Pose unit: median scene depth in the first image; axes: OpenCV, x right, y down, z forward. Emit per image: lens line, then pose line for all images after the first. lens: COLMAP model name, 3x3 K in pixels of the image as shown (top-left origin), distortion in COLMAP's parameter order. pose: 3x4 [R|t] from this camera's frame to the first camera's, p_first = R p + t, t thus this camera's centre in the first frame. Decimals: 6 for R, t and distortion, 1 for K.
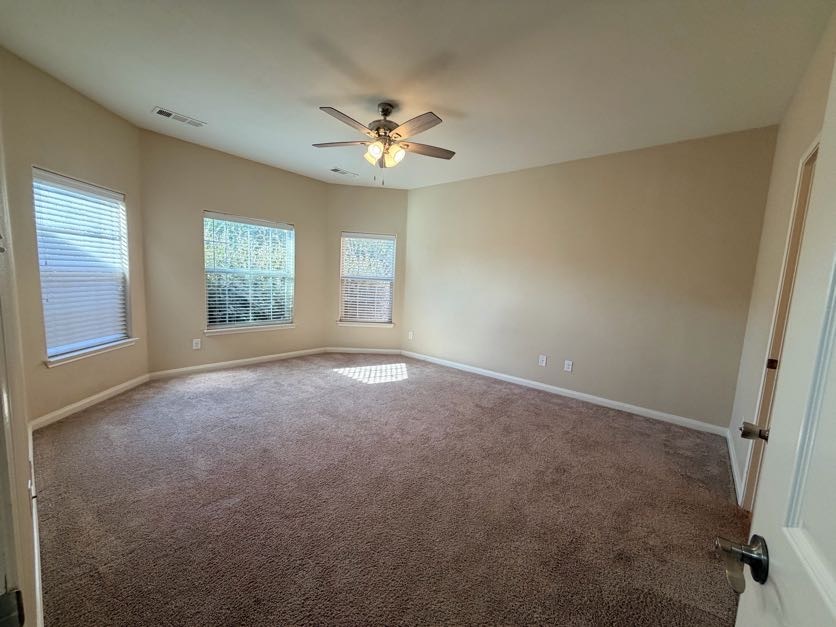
lens RADIAL K [[336.0, 0, 414.8], [0, 336.0, 314.6], [0, 0, 1]] dist [0.000446, -0.000132]
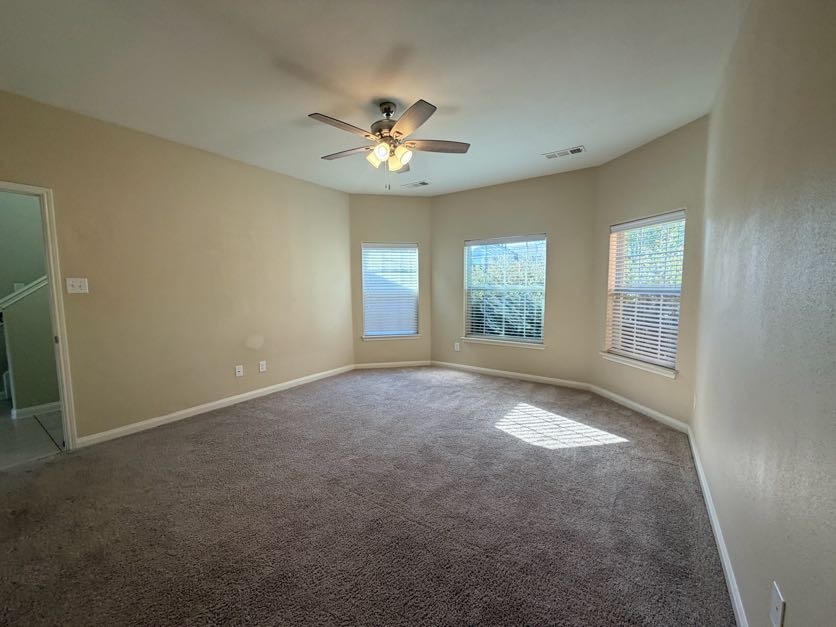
lens RADIAL K [[336.0, 0, 414.5], [0, 336.0, 314.5], [0, 0, 1]] dist [0.000446, -0.000132]
pose [[0.088624, 0.035467, -0.995434, 0.561496], [-0.099703, 0.994663, 0.026563, -0.048497], [0.991063, 0.096894, 0.091687, 0.670049]]
